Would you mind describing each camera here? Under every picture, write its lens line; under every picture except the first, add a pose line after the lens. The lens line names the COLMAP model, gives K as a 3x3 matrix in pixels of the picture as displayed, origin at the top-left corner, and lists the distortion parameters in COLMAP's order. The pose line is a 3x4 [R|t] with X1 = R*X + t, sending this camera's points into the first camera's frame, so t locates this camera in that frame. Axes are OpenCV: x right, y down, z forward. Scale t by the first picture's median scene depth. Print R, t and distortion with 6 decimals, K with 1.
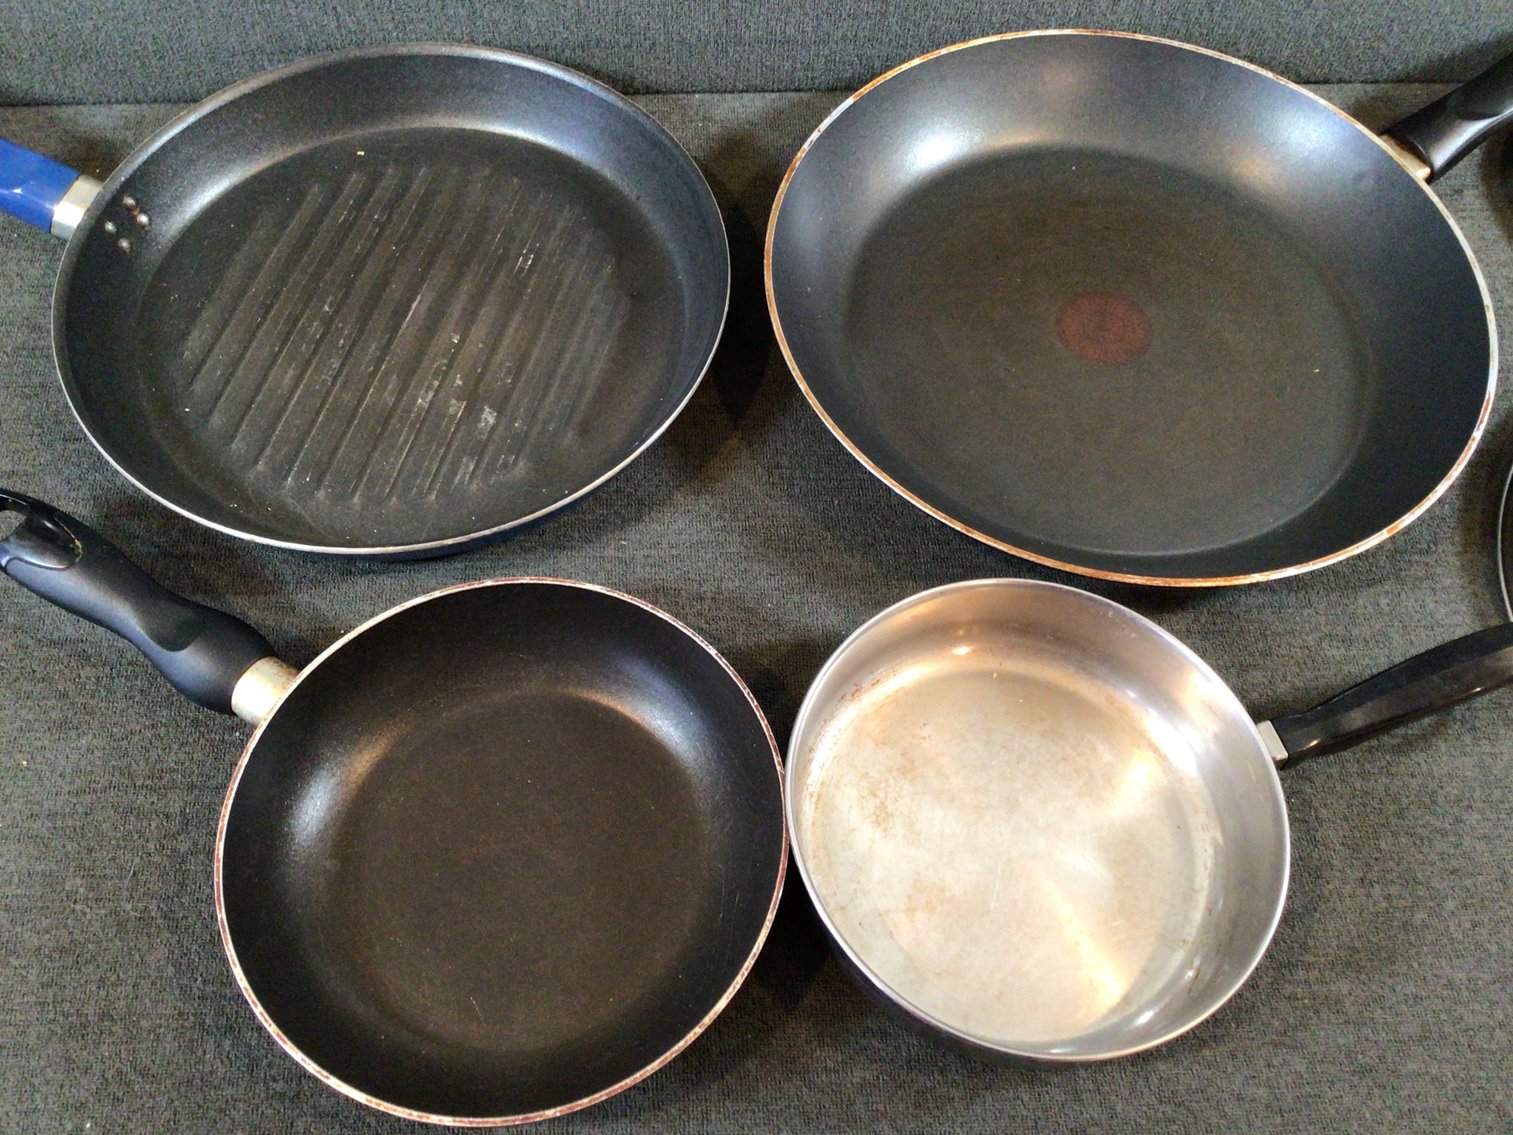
lens RADIAL K [[1397.7, 0, 727.6], [0, 1397.7, 567.9], [0, 0, 1]] dist [0.054457, -0.092835]
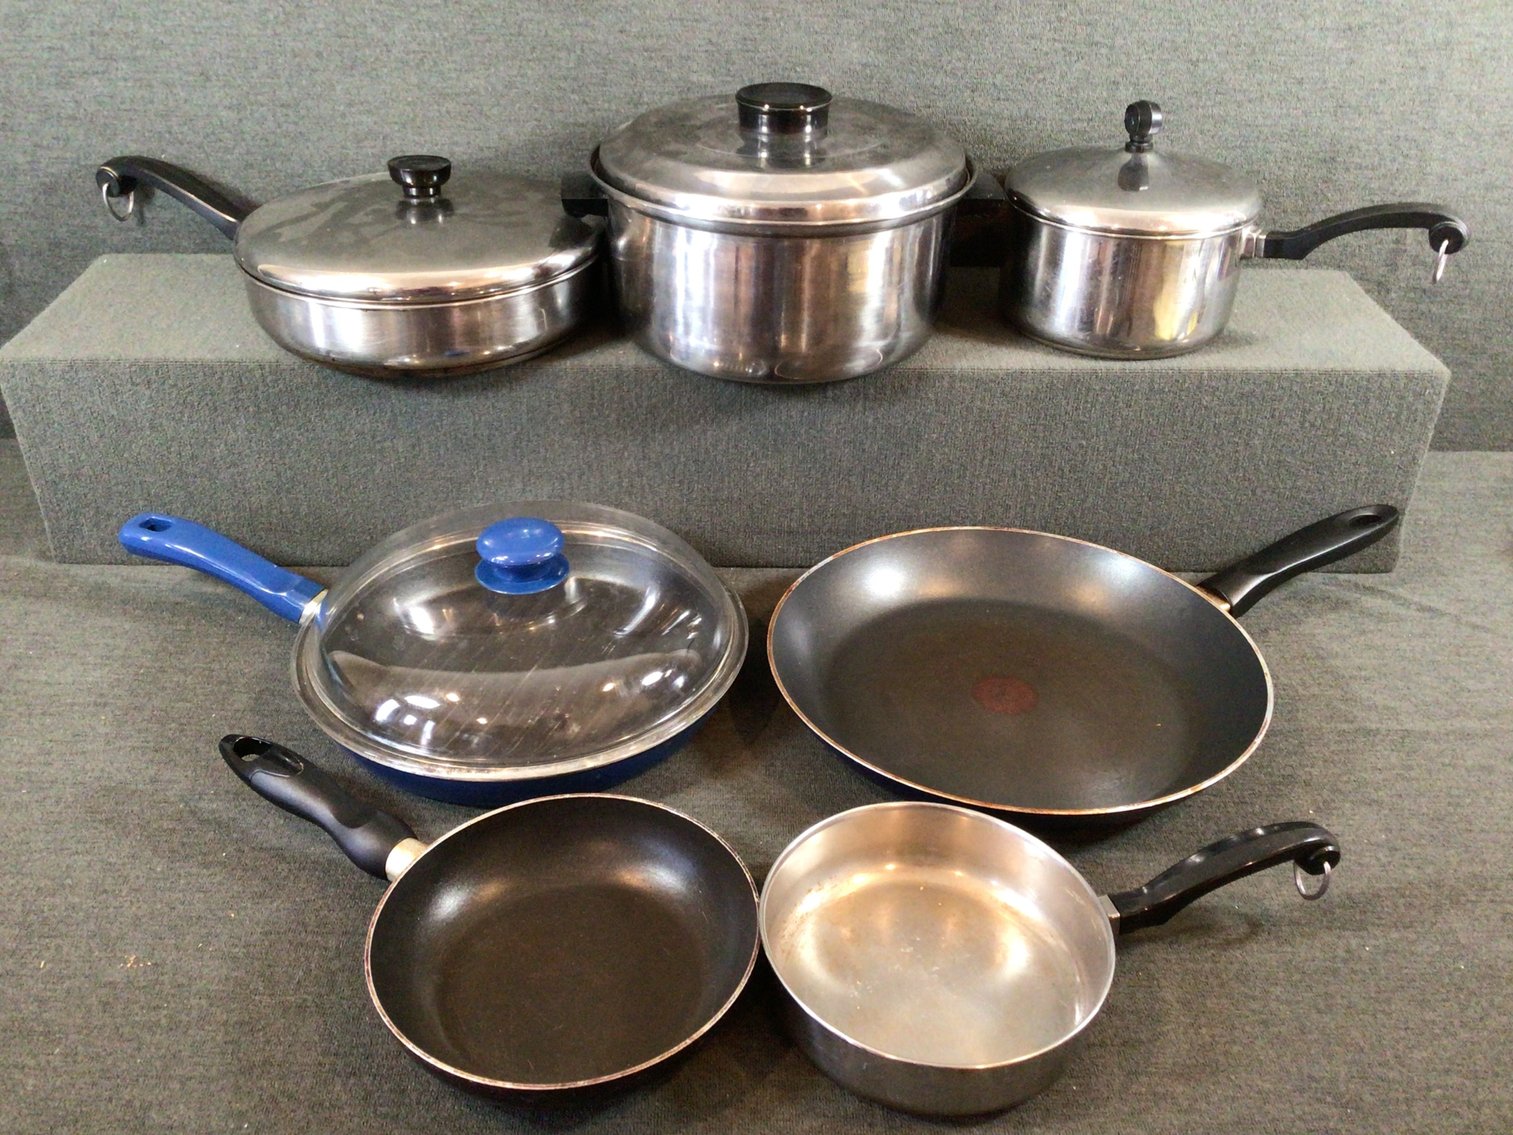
lens RADIAL K [[1397.7, 0, 727.6], [0, 1397.7, 567.9], [0, 0, 1]] dist [0.054457, -0.092835]
pose [[0.998142, 0.013137, -0.059503, 0.083294], [-0.039629, 0.881728, -0.470091, 0.487532], [0.046290, 0.471575, 0.880610, -0.405786]]
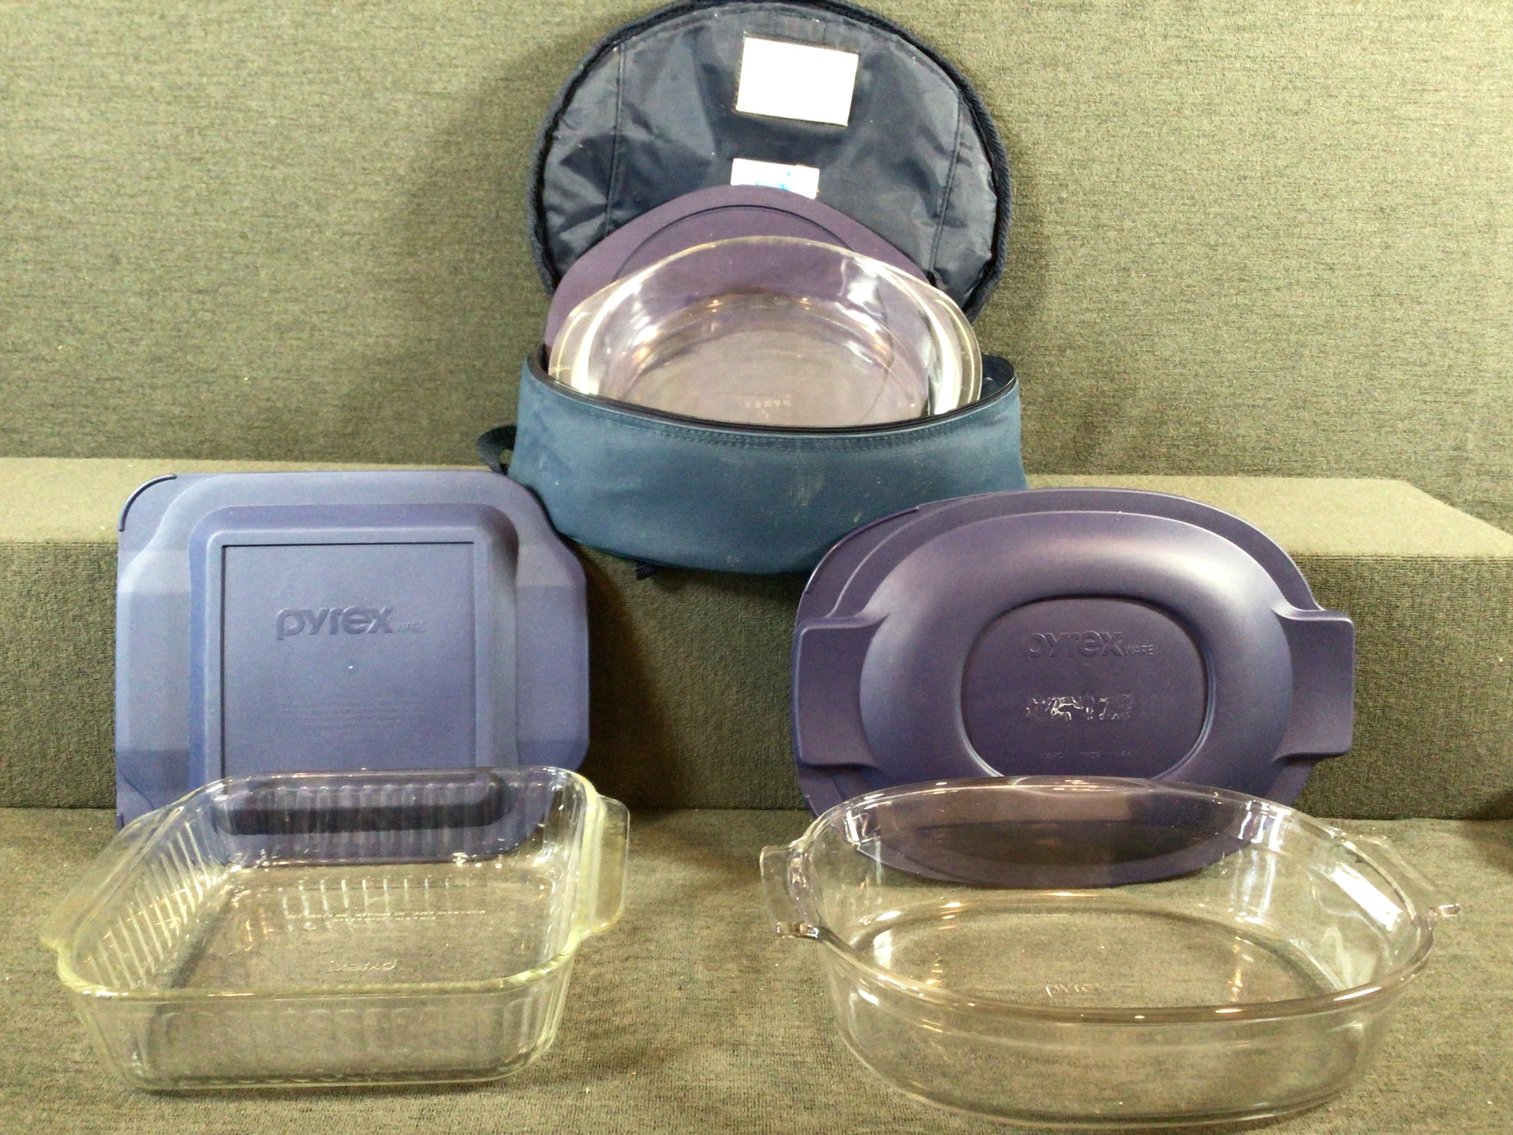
lens RADIAL K [[1384.4, 0, 733.2], [0, 1384.4, 573.4], [0, 0, 1]] dist [0.060529, -0.112299]
pose [[0.998587, -0.000262, -0.053146, 0.096609], [-0.036639, 0.720991, -0.691975, 0.453024], [0.038499, 0.692944, 0.719962, 0.017922]]
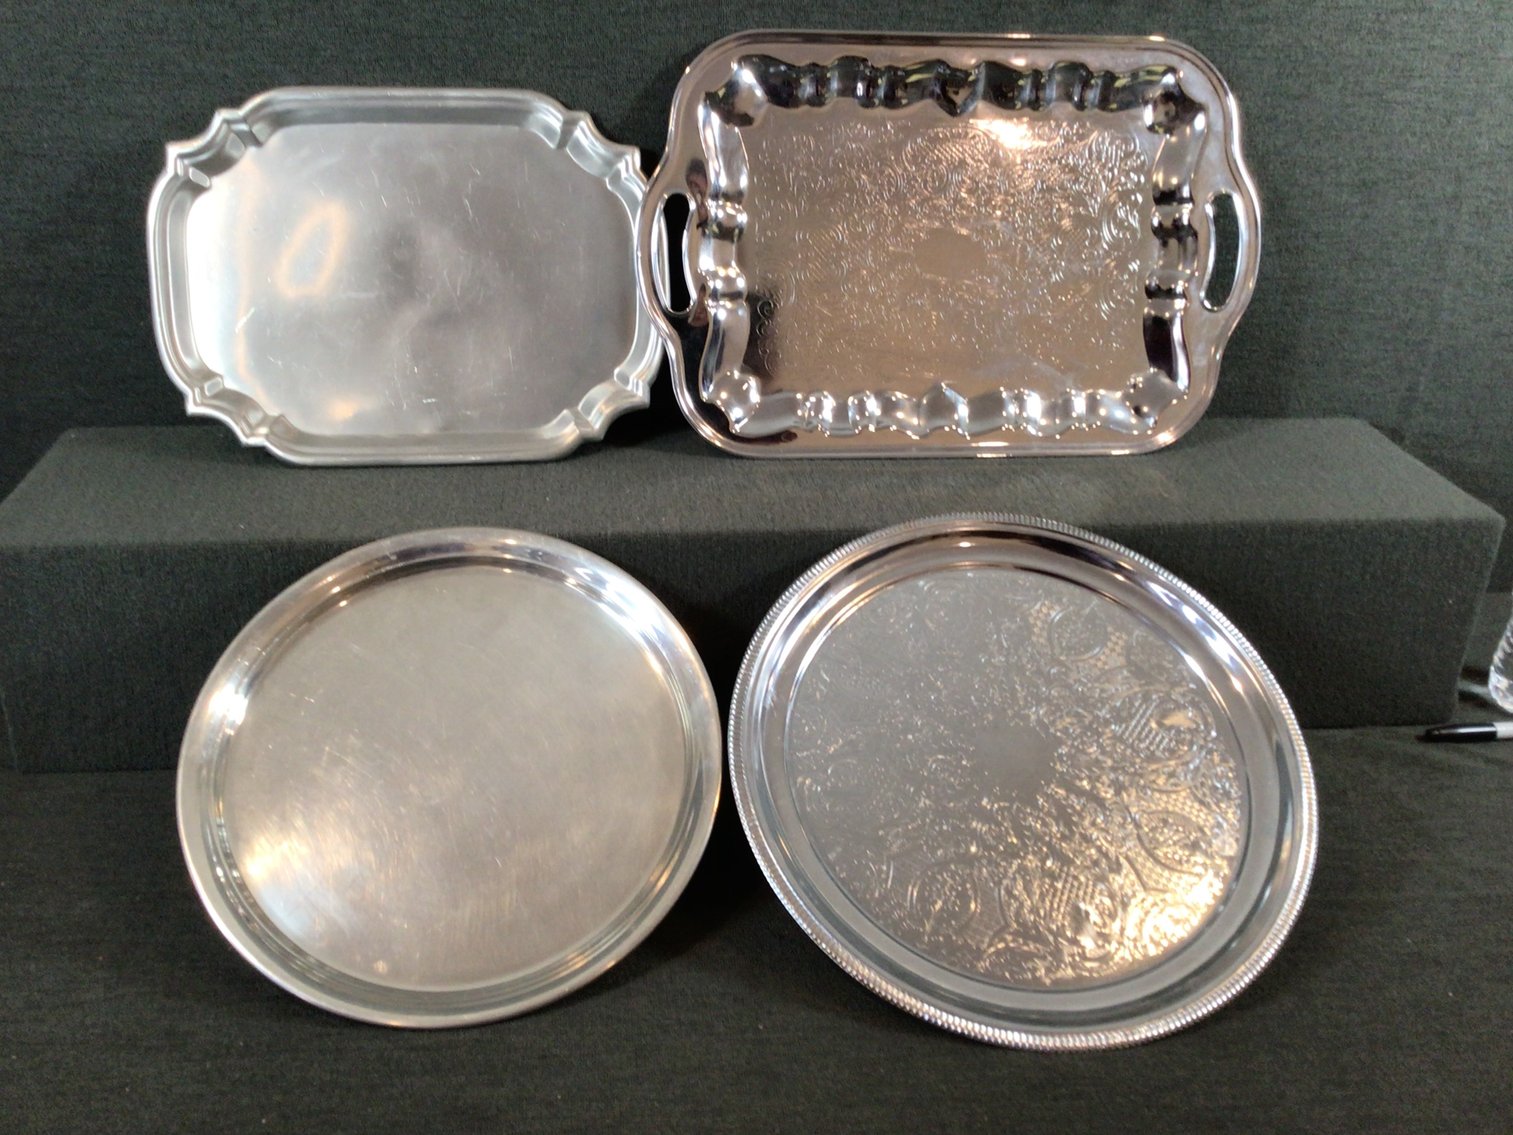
lens RADIAL K [[1380.4, 0, 719.0], [0, 1380.4, 561.0], [0, 0, 1]] dist [0.078882, -0.125560]
pose [[0.999170, -0.022909, 0.033693, -0.160444], [0.037856, 0.827792, -0.559756, 0.375391], [-0.015067, 0.560567, 0.827972, -0.310551]]
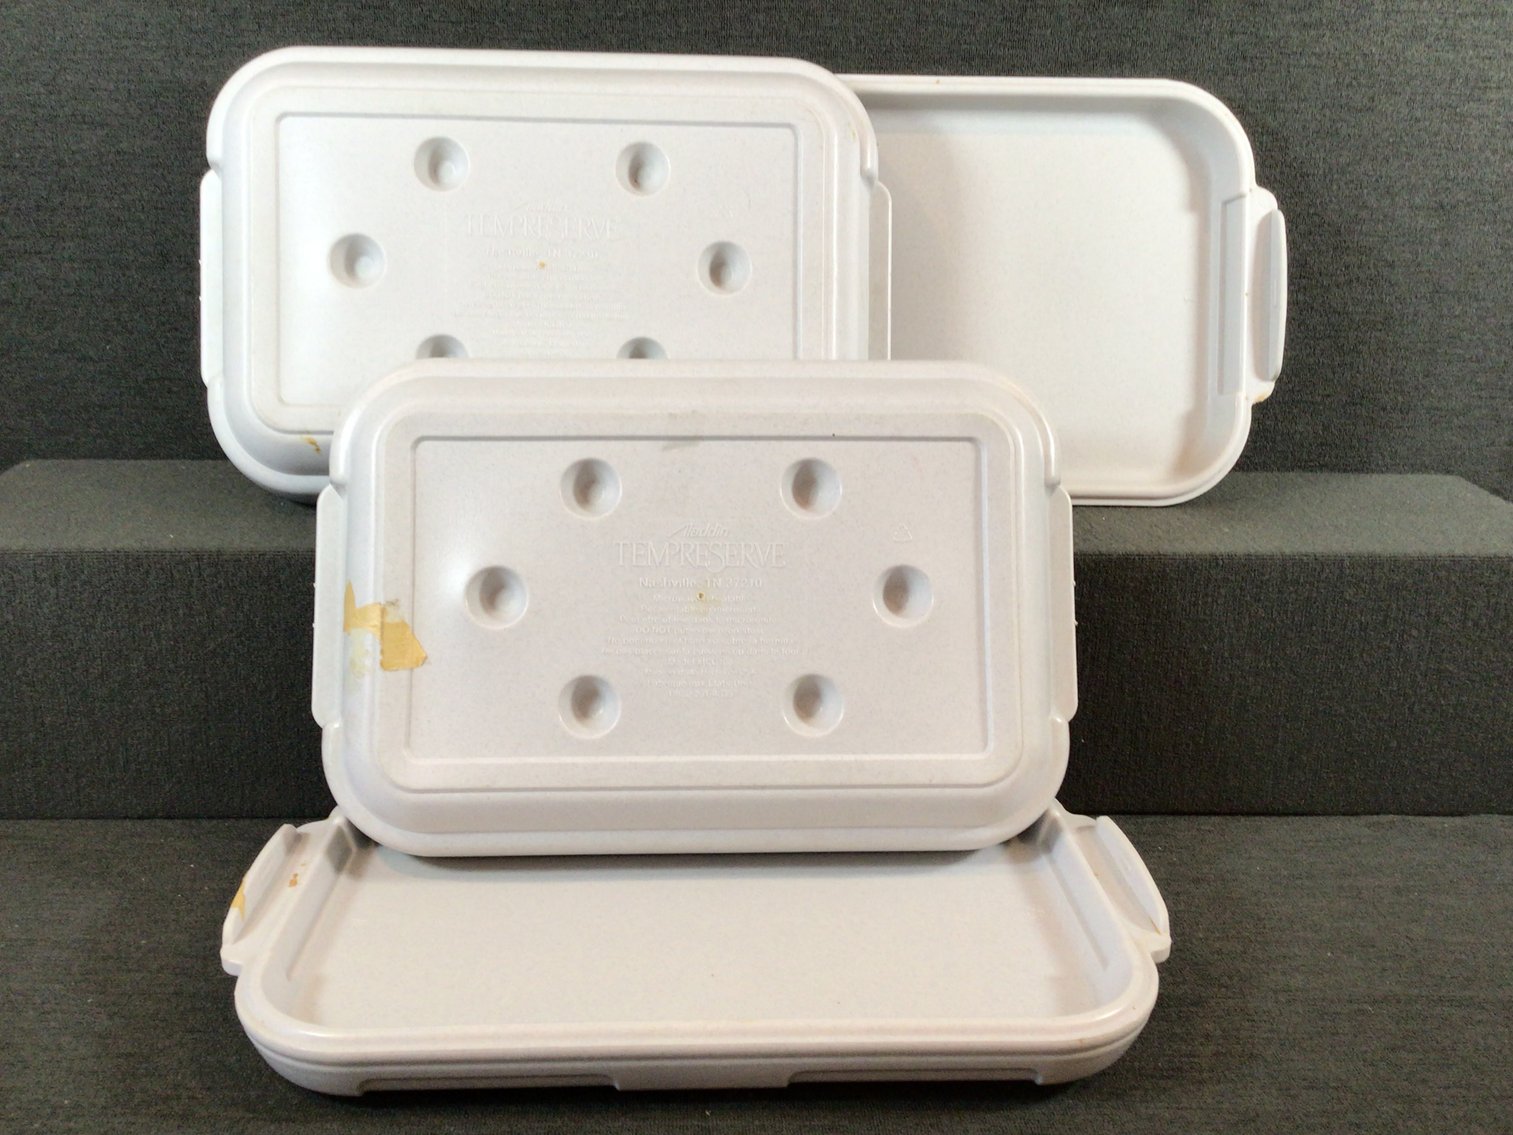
lens RADIAL K [[1384.8, 0, 728.9], [0, 1384.8, 571.2], [0, 0, 1]] dist [0.049820, -0.078827]
pose [[0.999579, -0.005819, -0.028408, -0.032500], [-0.015055, 0.733170, -0.679879, 0.424787], [0.024784, 0.680021, 0.732774, -0.002574]]
